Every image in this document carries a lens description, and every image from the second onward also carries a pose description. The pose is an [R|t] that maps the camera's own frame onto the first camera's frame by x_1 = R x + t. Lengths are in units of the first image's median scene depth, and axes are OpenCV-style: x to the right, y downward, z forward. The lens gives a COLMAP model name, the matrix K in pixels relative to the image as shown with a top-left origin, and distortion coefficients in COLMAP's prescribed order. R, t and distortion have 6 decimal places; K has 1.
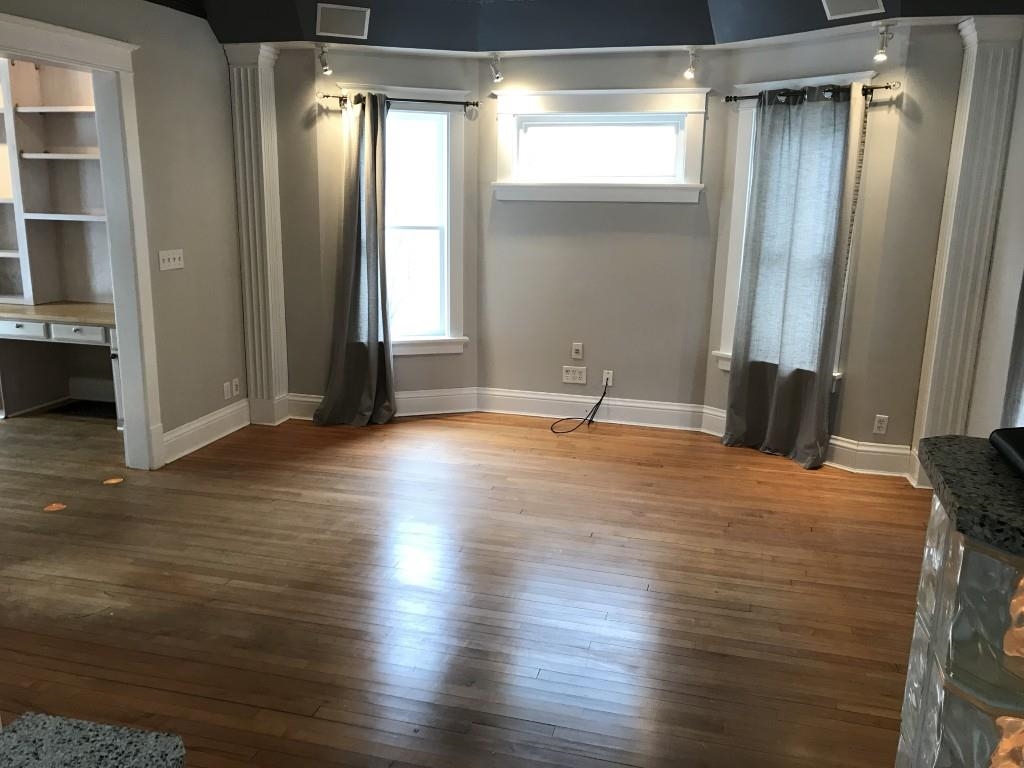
lens RADIAL K [[823.6, 0, 511.8], [0, 823.6, 379.2], [0, 0, 1]] dist [0.003592, 0.016189]
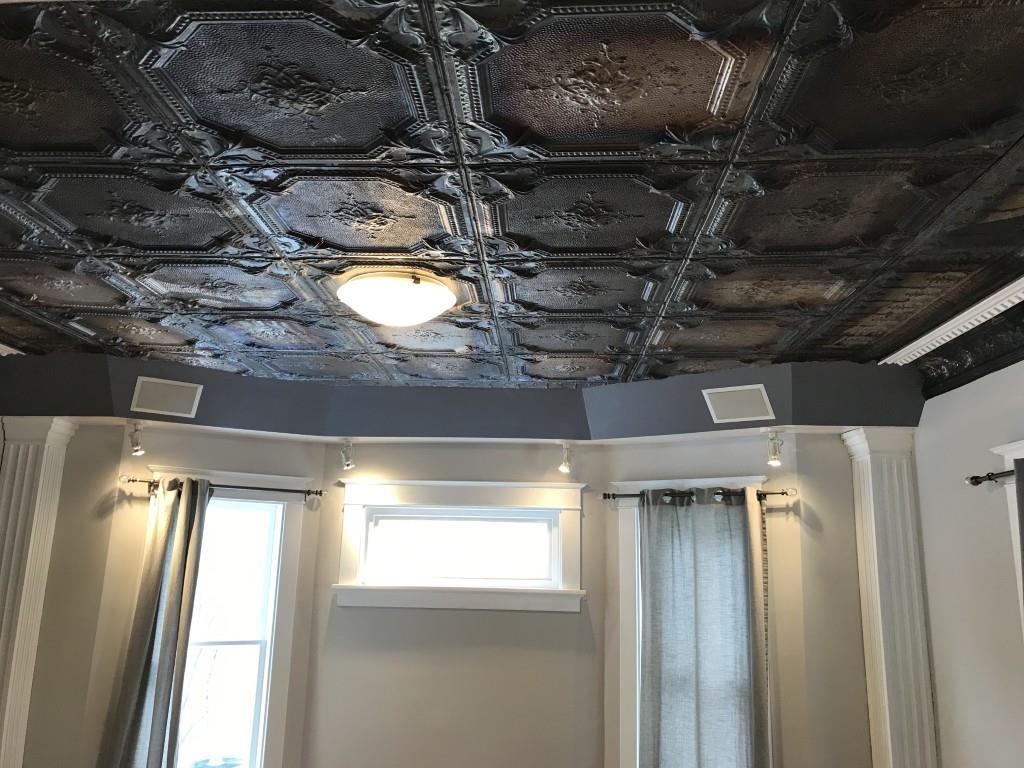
lens RADIAL K [[839.9, 0, 502.0], [0, 839.9, 384.2], [0, 0, 1]] dist [0.021448, -0.011129]
pose [[0.978063, 0.053553, 0.201308, -0.042731], [0.035499, 0.909402, -0.414401, -0.075500], [-0.205262, 0.412457, 0.887551, 0.157801]]
